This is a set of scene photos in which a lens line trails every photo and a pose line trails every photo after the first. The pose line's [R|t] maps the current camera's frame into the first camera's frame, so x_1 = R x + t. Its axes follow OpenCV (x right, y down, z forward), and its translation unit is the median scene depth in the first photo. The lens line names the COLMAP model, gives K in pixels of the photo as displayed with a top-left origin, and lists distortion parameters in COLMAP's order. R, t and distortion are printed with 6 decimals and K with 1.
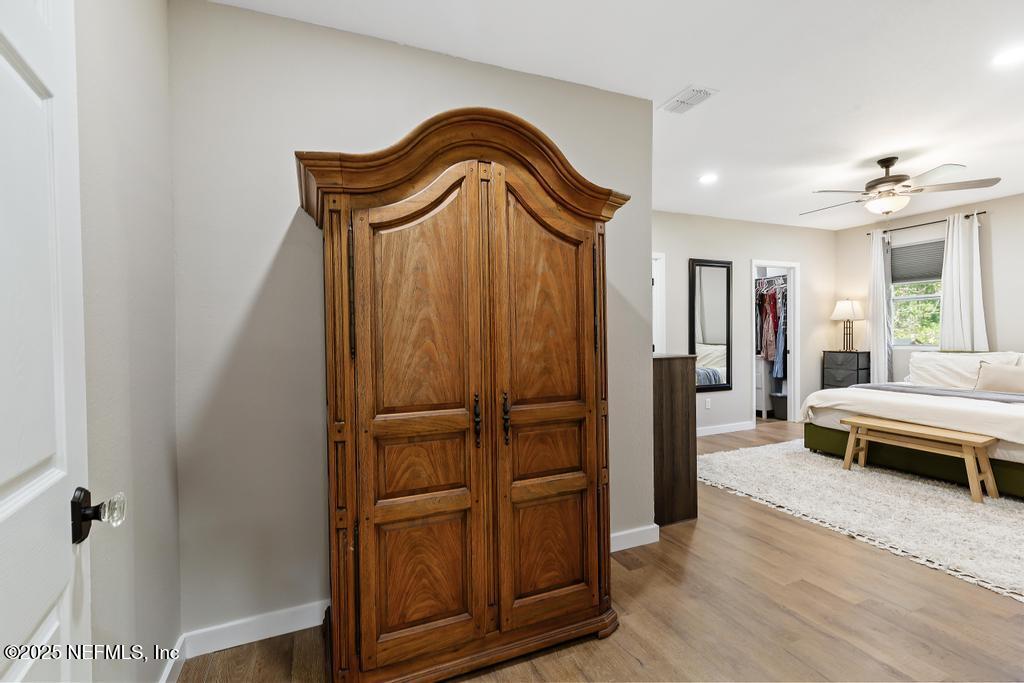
lens RADIAL K [[481.0, 0, 511.4], [0, 481.0, 337.8], [0, 0, 1]] dist [0.012753, -0.003297]
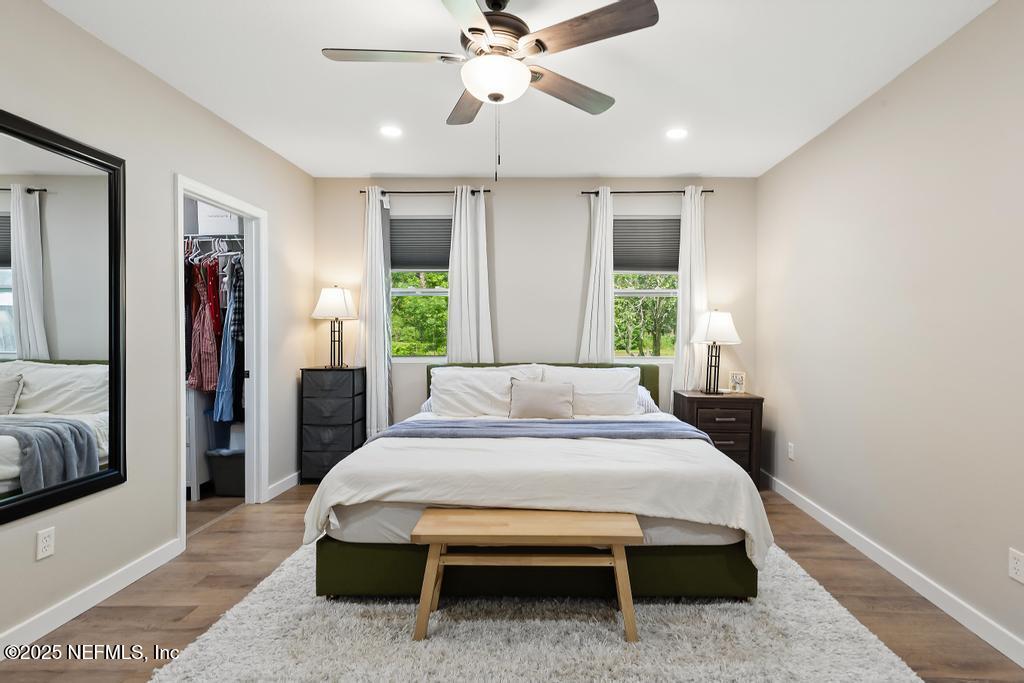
lens RADIAL K [[481.0, 0, 516.4], [0, 481.0, 340.4], [0, 0, 1]] dist [0.012753, -0.003297]
pose [[0.436685, -0.000995, 0.899614, 0.221951], [0.003370, 0.999994, -0.000530, -0.007501], [-0.899608, 0.003263, 0.436686, 0.497811]]
